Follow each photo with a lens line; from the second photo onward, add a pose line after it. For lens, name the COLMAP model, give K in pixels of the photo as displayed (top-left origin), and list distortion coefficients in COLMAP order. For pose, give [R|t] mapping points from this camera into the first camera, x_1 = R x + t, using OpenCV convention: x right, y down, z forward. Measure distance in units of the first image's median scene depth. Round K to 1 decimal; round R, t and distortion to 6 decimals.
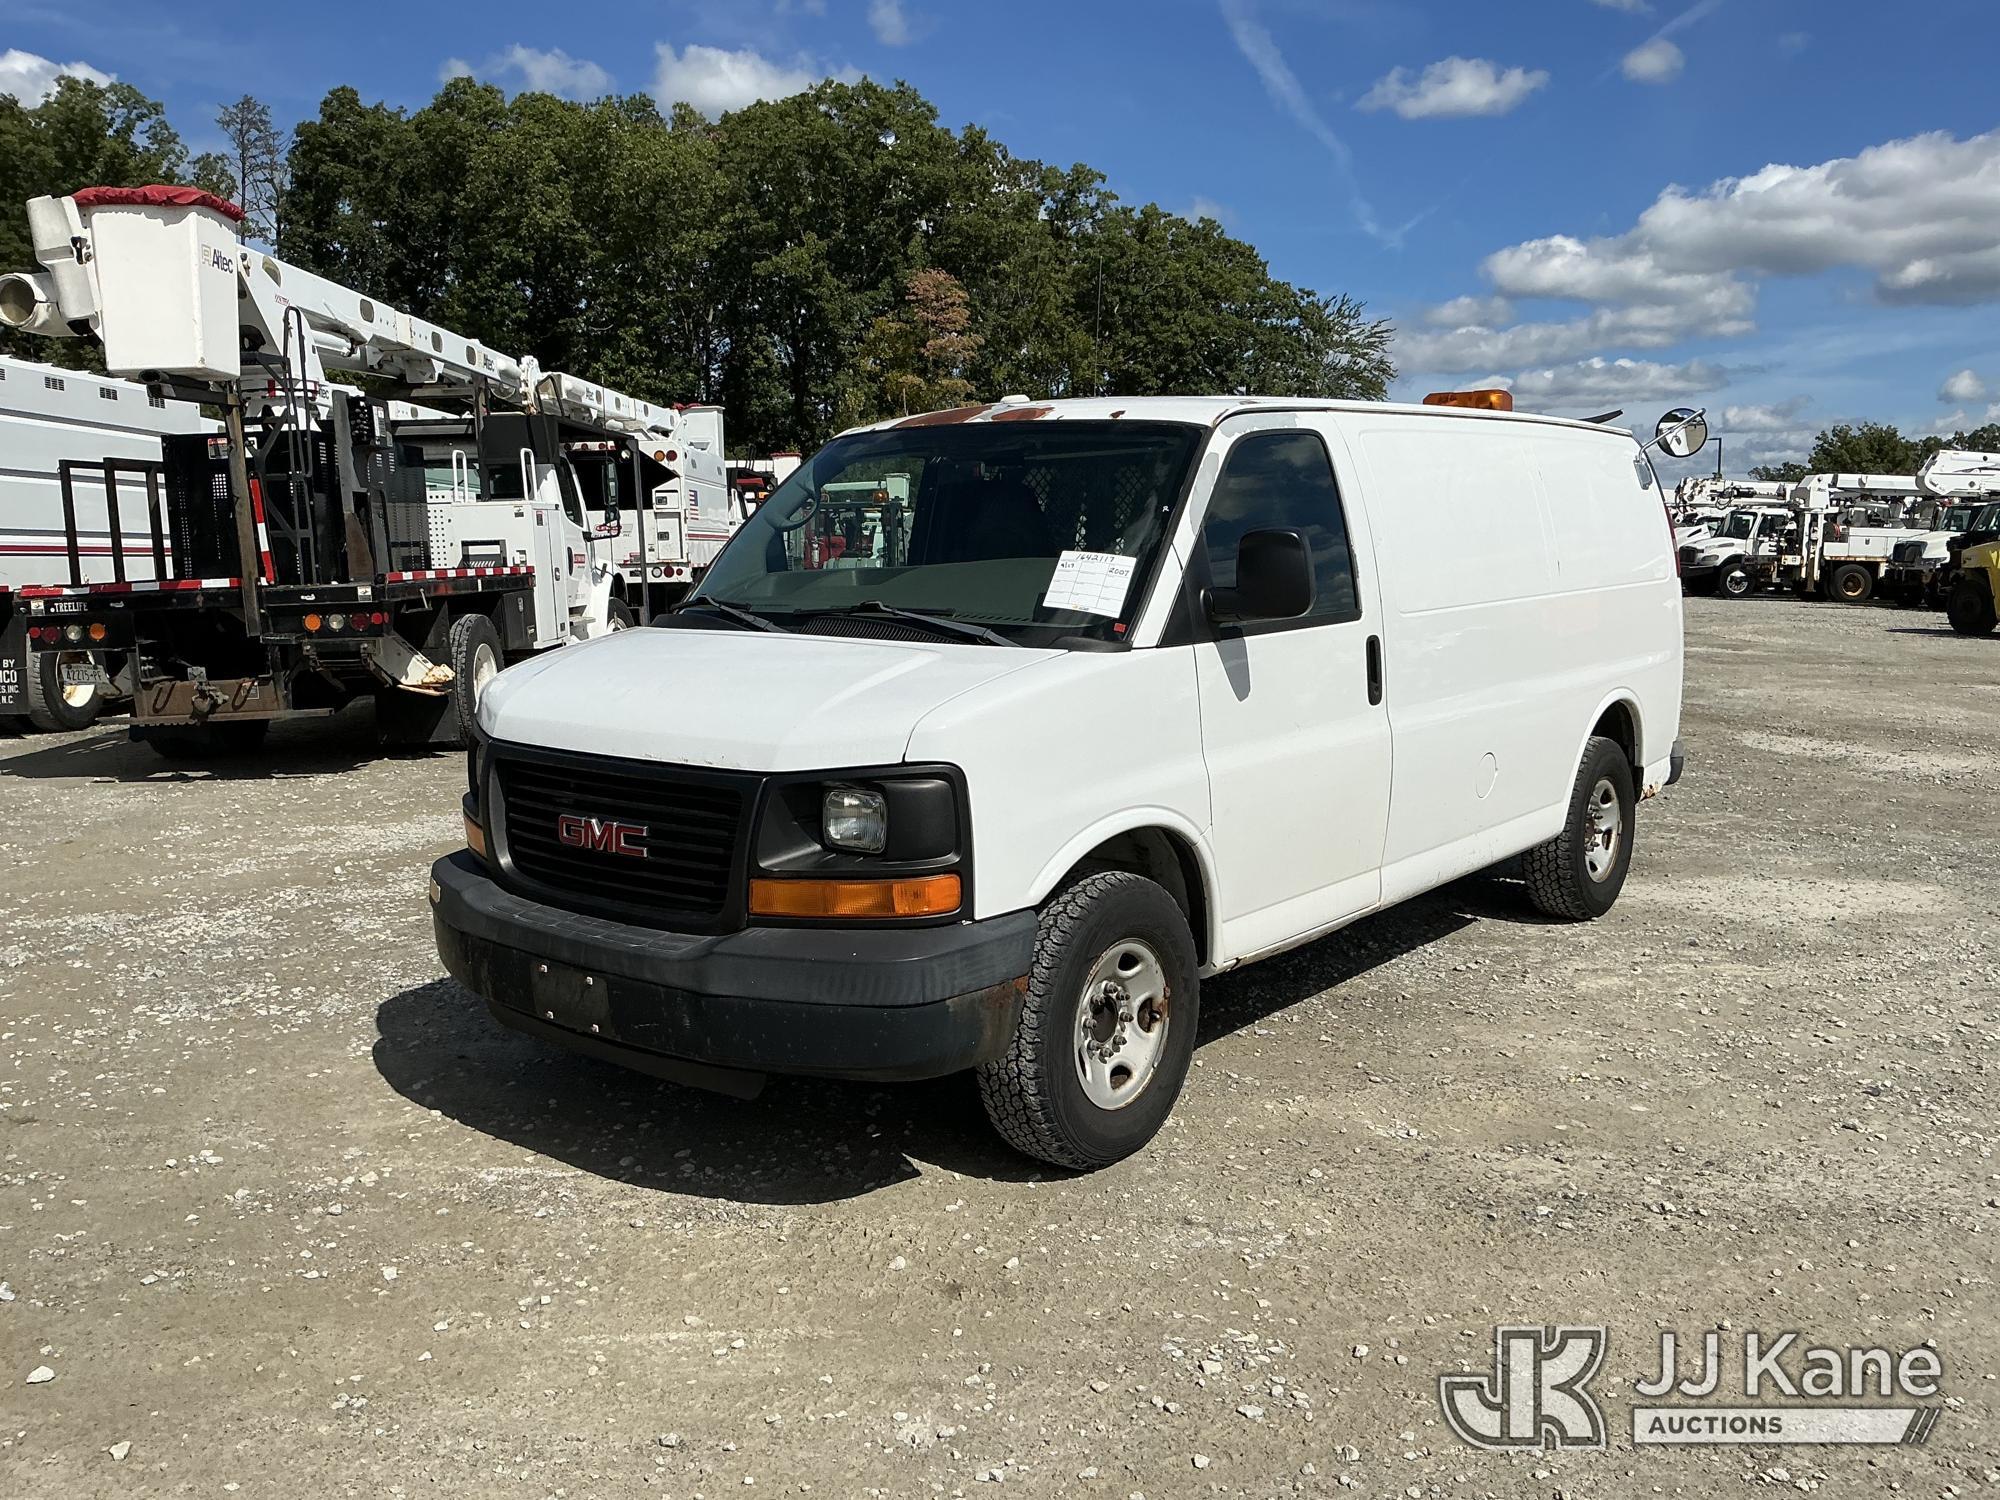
lens RADIAL K [[1698.2, 0, 989.4], [0, 1698.2, 768.0], [0, 0, 1]] dist [0.049472, -0.064067]
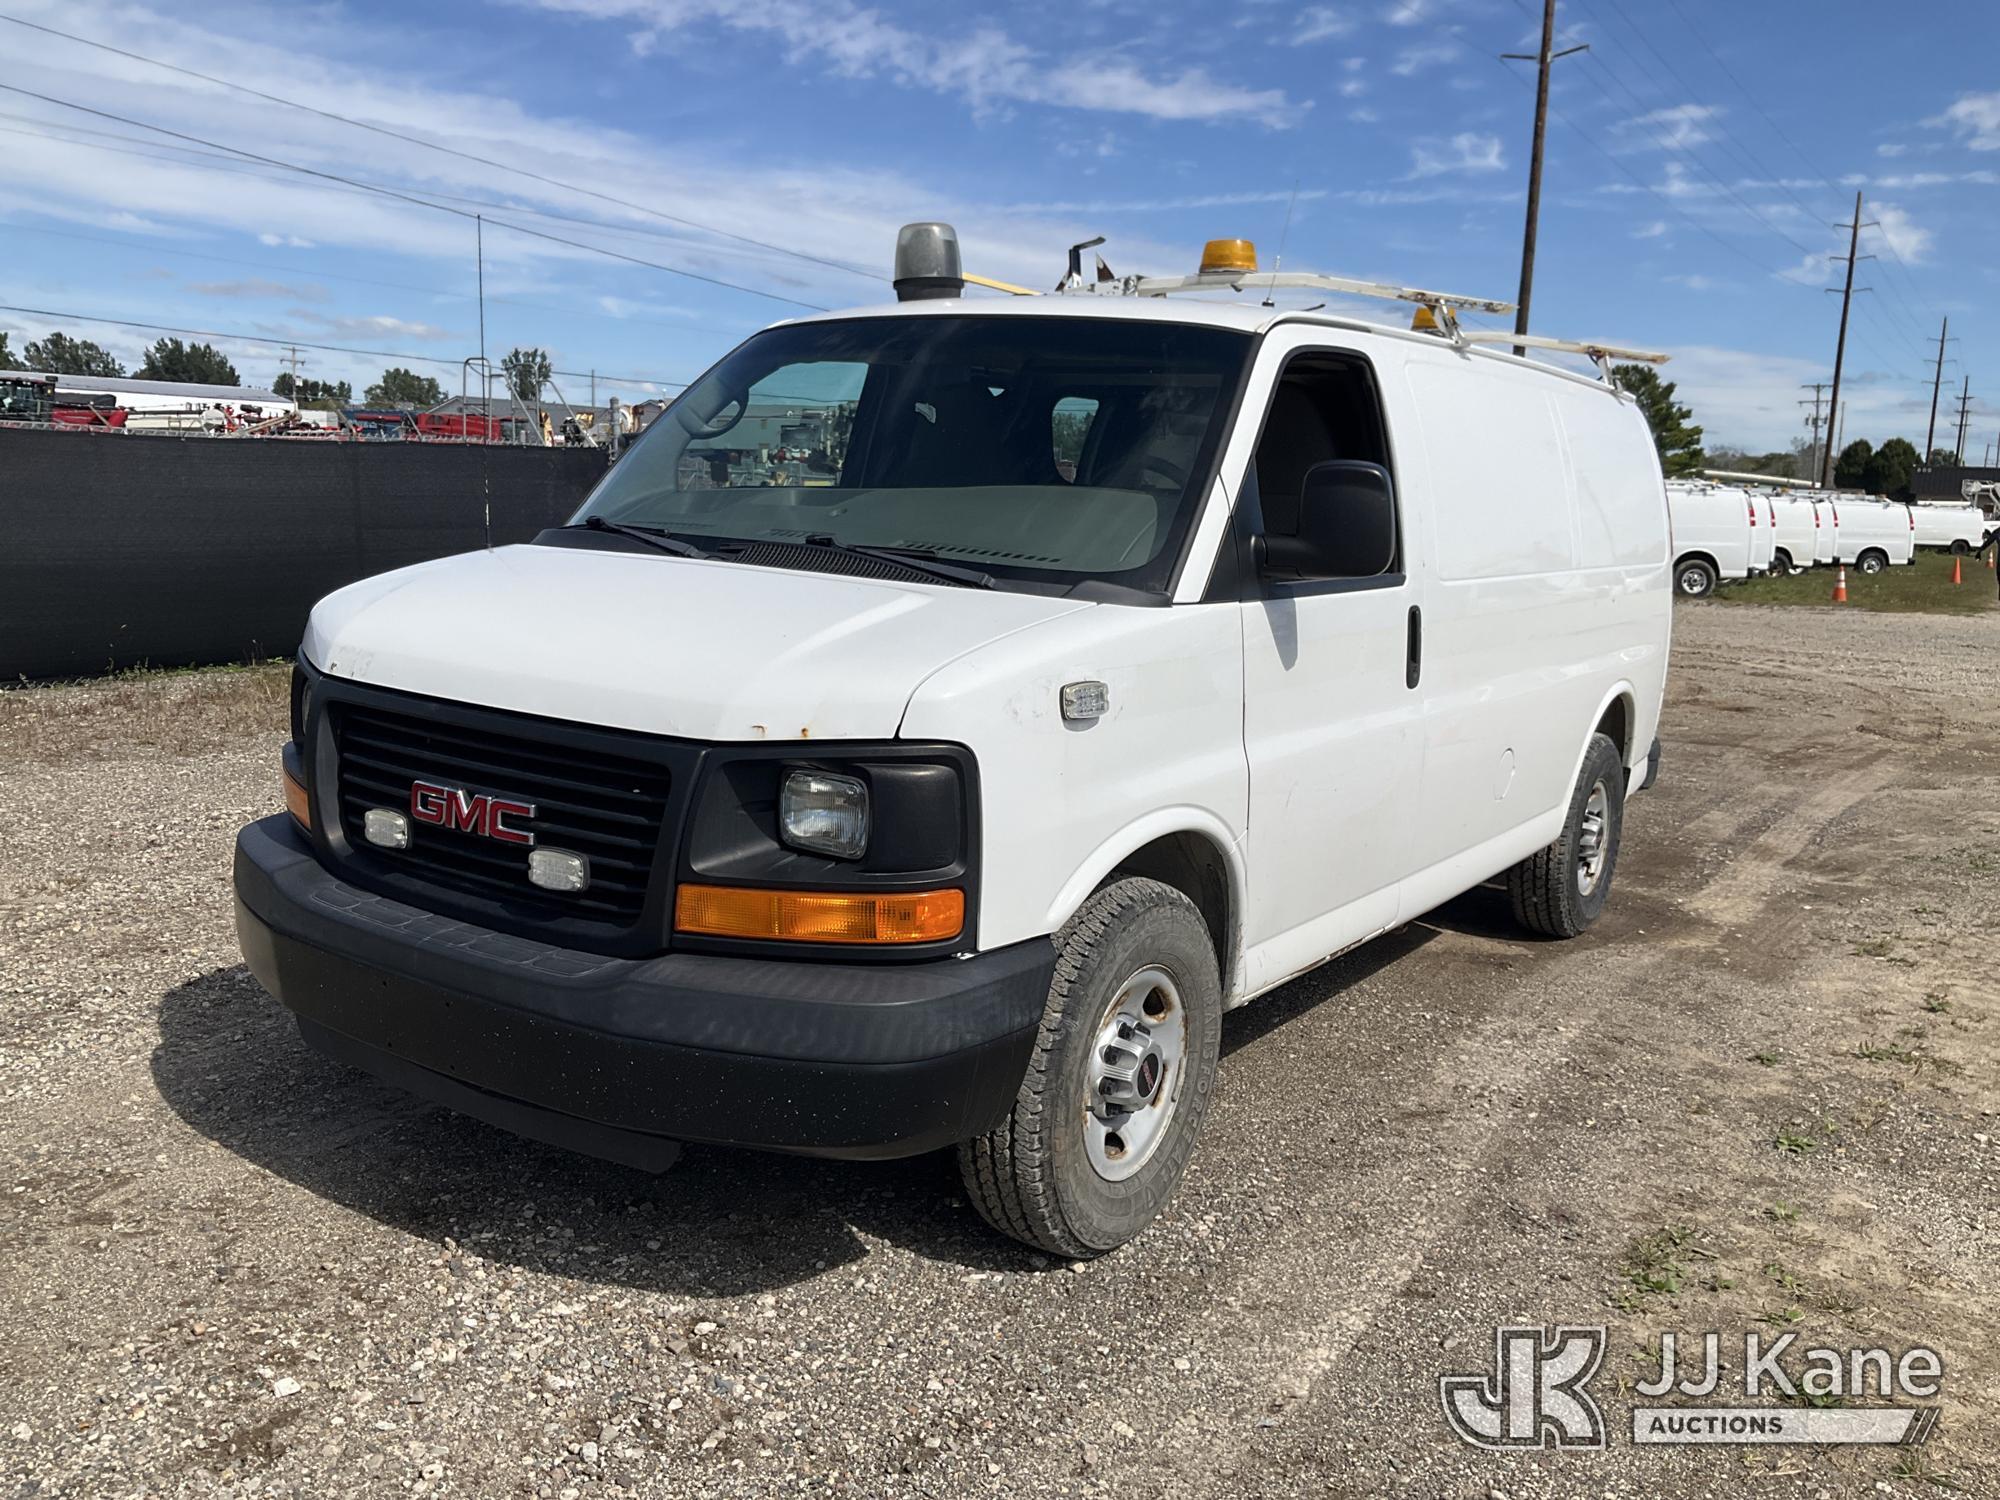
lens RADIAL K [[1698.2, 0, 1006.5], [0, 1698.2, 758.2], [0, 0, 1]] dist [0.049472, -0.064067]
pose [[0.993874, 0.045930, 0.100520, -0.067760], [-0.047799, 0.998725, 0.016267, -0.007724], [-0.099645, -0.020972, 0.994802, 0.221230]]
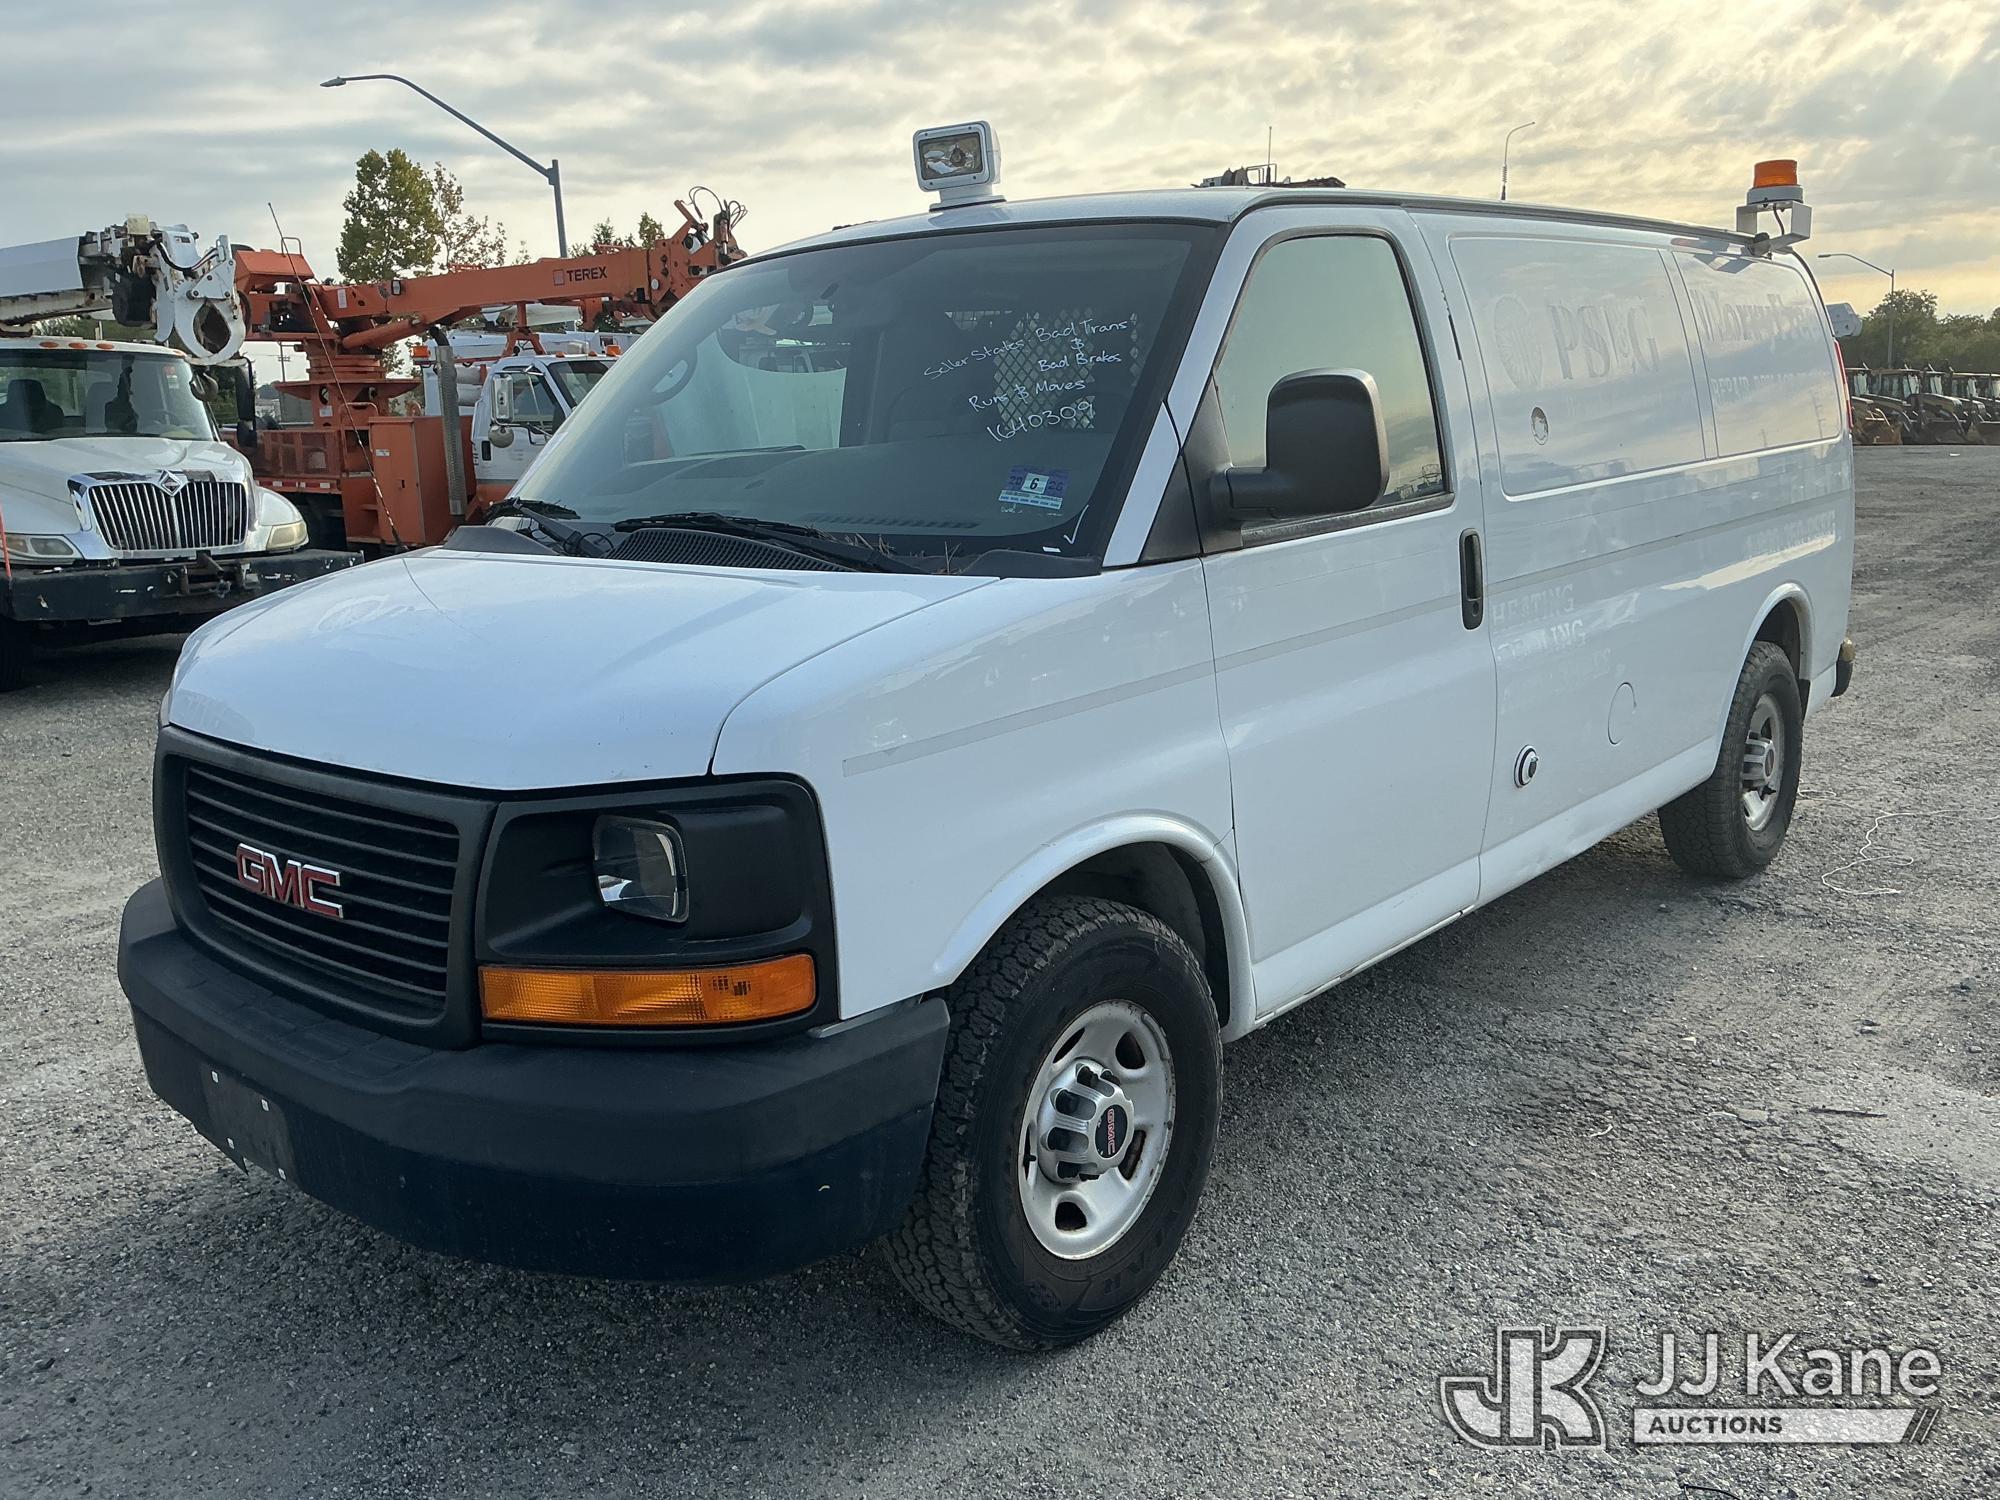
lens RADIAL K [[1698.2, 0, 1003.6], [0, 1698.2, 757.4], [0, 0, 1]] dist [0.049472, -0.064067]
pose [[0.999137, -0.024902, -0.033250, 0.066208], [0.026860, 0.997849, 0.059803, -0.037999], [0.031689, -0.060645, 0.997656, 0.346802]]
